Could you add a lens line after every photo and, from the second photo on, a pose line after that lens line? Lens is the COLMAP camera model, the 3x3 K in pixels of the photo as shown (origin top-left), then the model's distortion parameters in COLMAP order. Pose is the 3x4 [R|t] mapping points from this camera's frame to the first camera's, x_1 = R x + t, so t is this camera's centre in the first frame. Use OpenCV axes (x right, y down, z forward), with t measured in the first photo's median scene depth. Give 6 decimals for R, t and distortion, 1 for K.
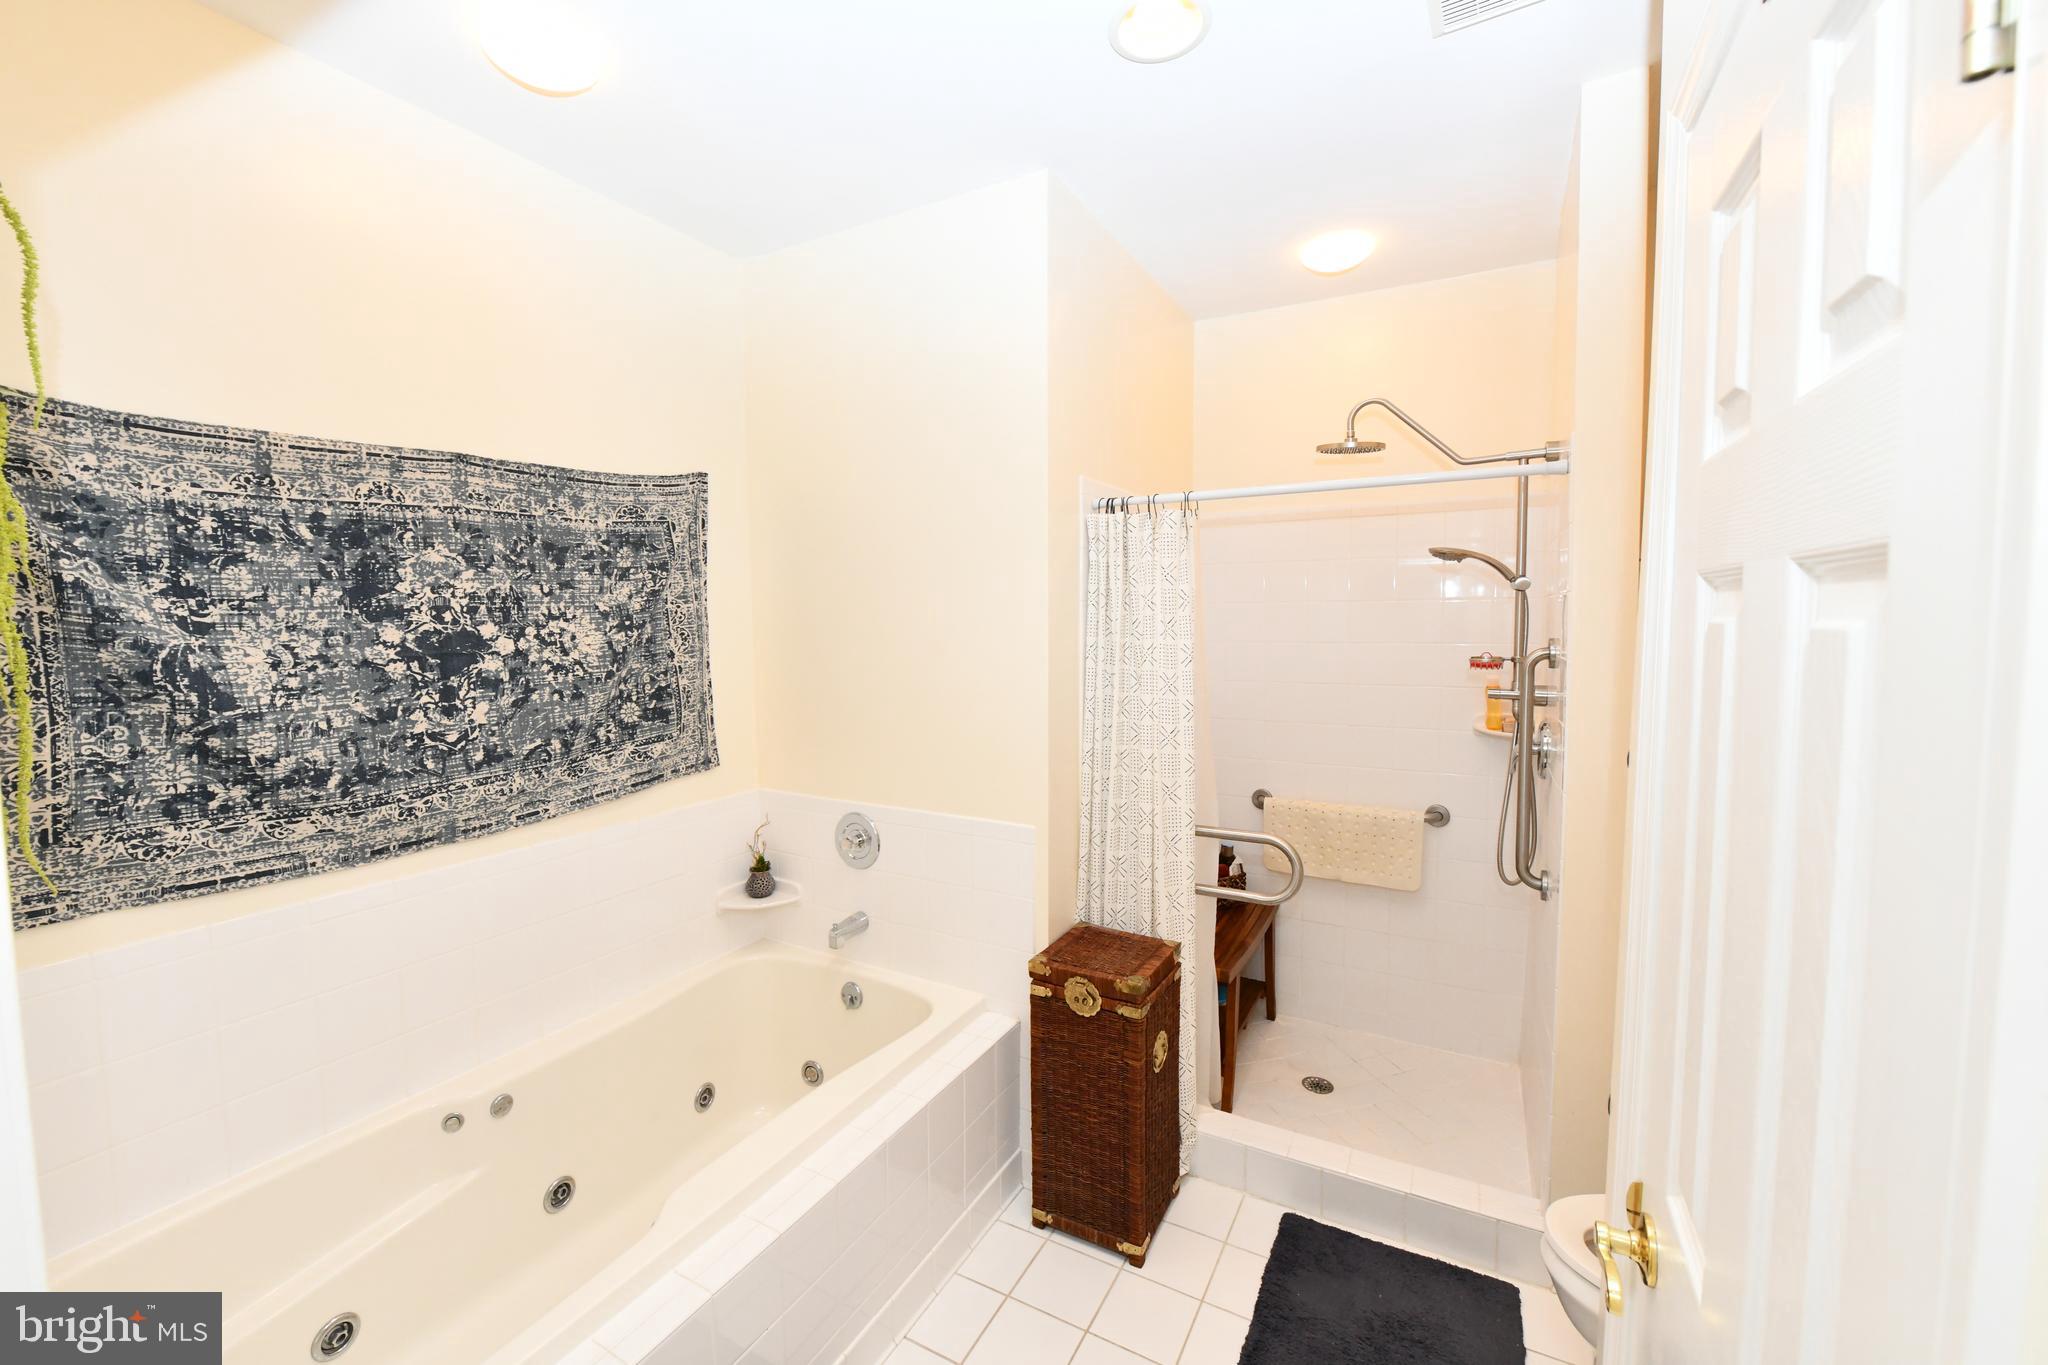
lens RADIAL K [[810.8, 0, 1023.7], [0, 810.8, 670.8], [0, 0, 1]] dist [-0.008422, -0.000007]
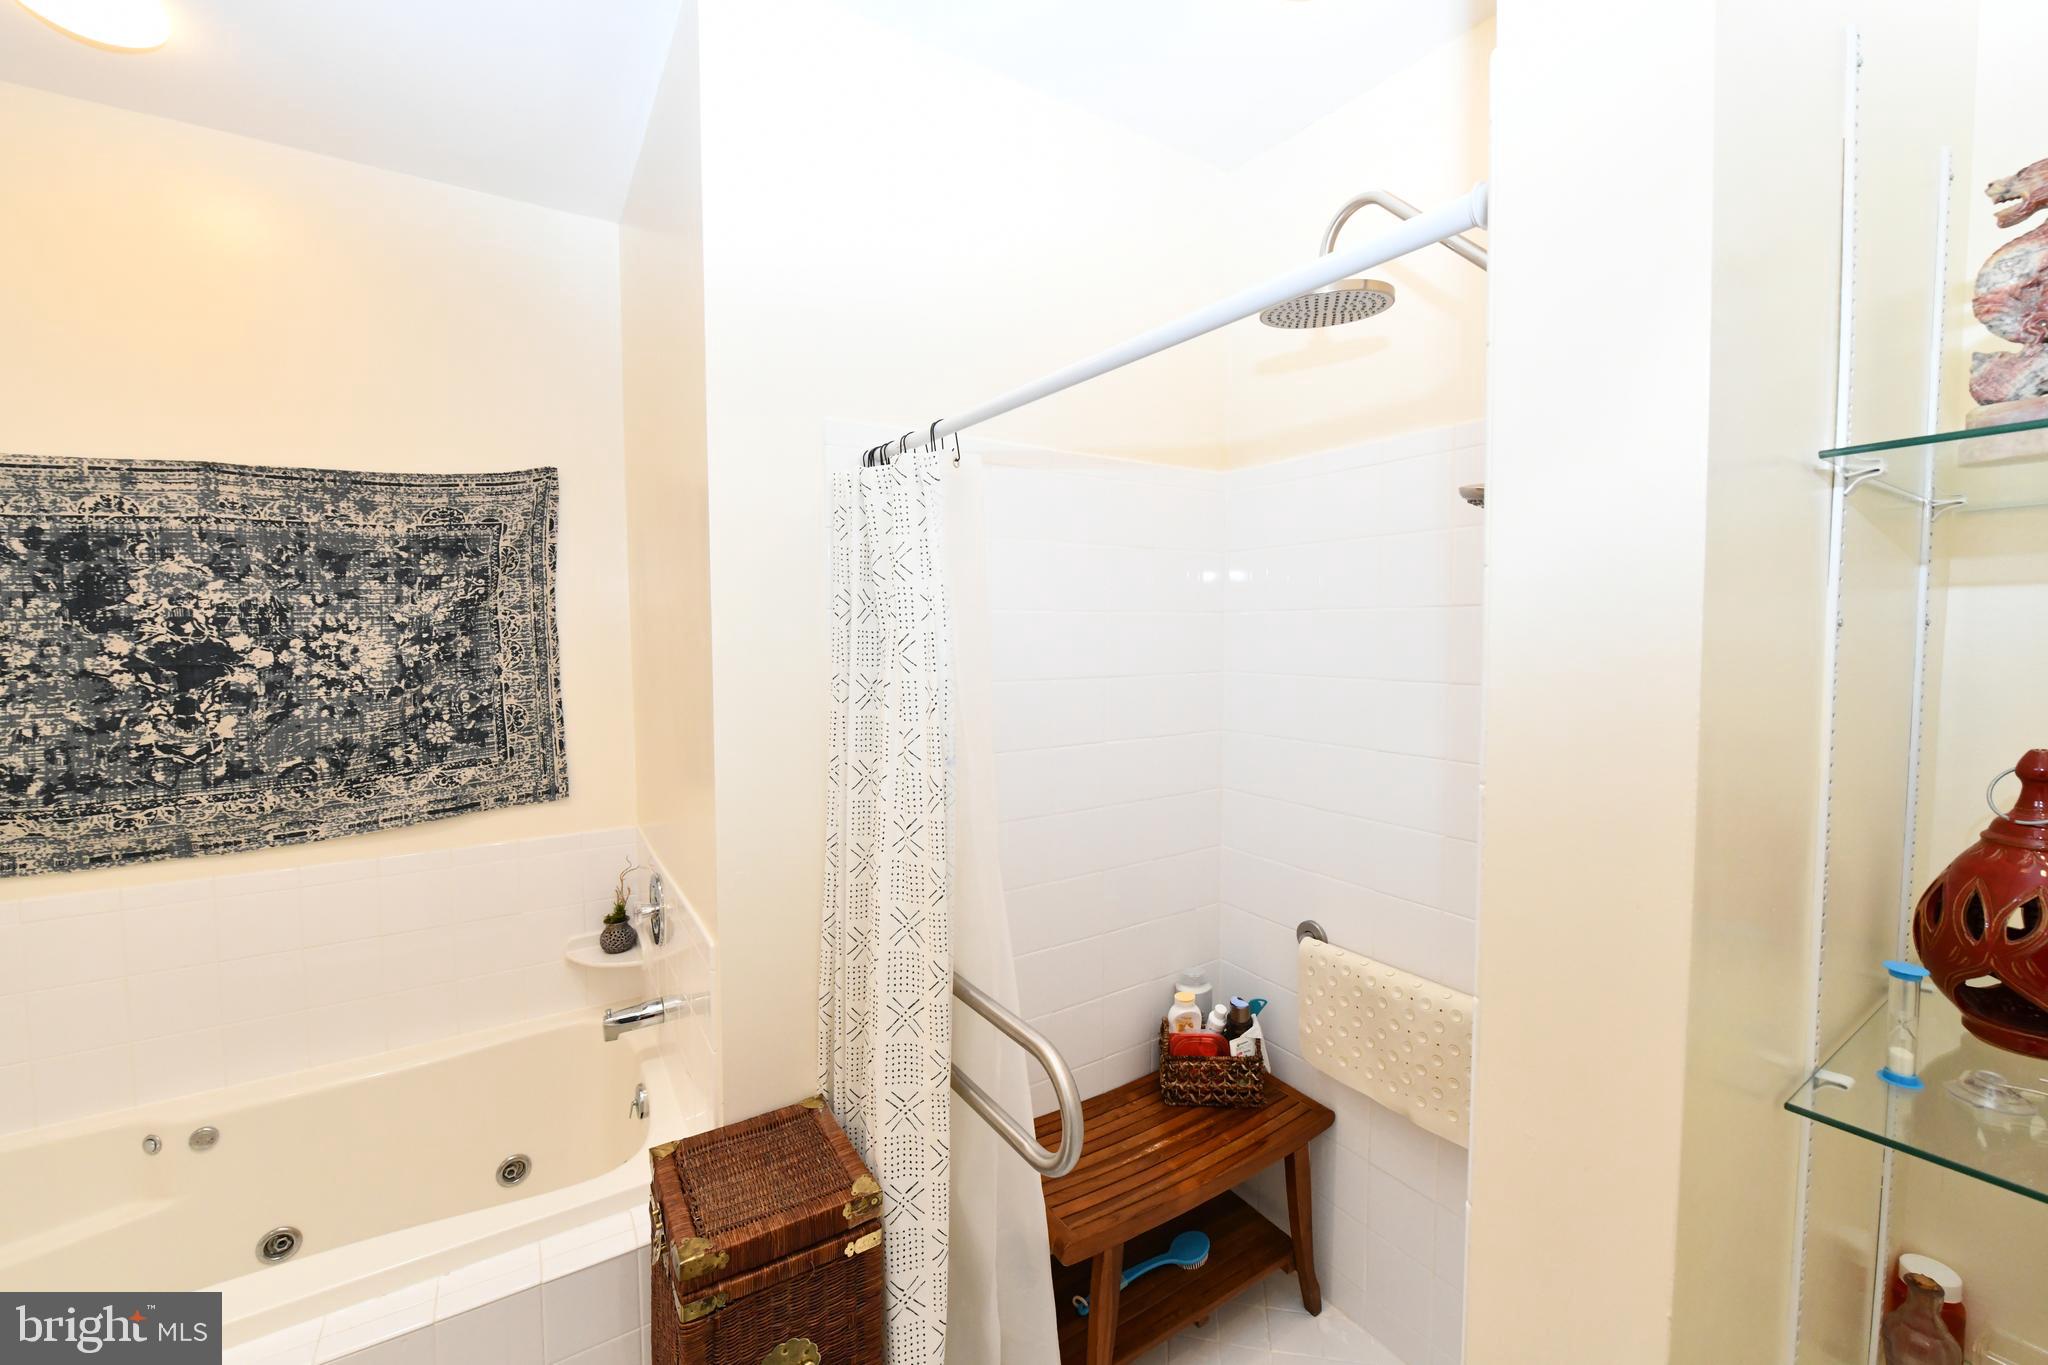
lens RADIAL K [[810.8, 0, 1023.7], [0, 810.8, 670.8], [0, 0, 1]] dist [-0.008422, -0.000007]
pose [[0.878703, 0.030719, -0.476379, 0.609998], [-0.037060, 0.999305, -0.003919, -0.045546], [0.475928, 0.021099, 0.879231, 0.581971]]
